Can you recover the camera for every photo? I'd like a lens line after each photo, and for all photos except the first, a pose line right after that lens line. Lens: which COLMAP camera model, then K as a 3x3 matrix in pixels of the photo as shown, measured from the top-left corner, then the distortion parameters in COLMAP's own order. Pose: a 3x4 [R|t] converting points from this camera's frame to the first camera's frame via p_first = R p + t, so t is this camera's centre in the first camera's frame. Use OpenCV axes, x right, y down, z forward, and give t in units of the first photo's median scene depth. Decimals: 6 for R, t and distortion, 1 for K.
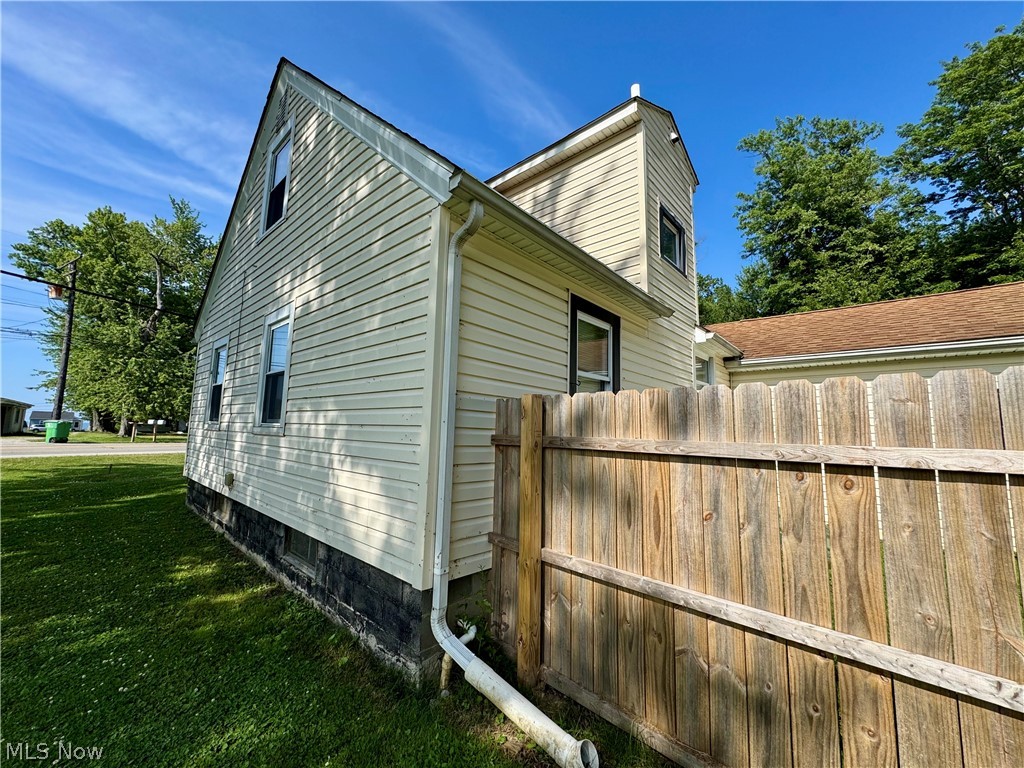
lens RADIAL K [[409.4, 0, 505.8], [0, 409.4, 383.5], [0, 0, 1]] dist [-0.003015, 0.000229]
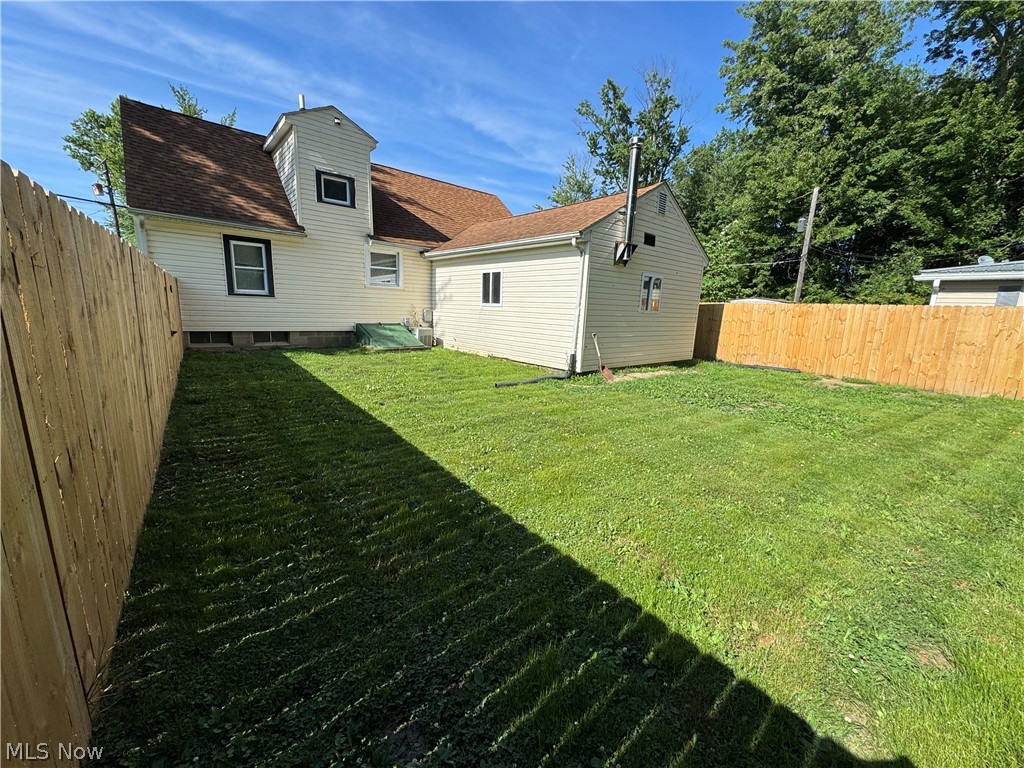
lens RADIAL K [[409.4, 0, 510.2], [0, 409.4, 384.8], [0, 0, 1]] dist [-0.003015, 0.000229]
pose [[0.991155, 0.037642, -0.127259, 0.284180], [0.002088, 0.954390, 0.298556, -0.010703], [0.132693, -0.296181, 0.945870, -0.175127]]
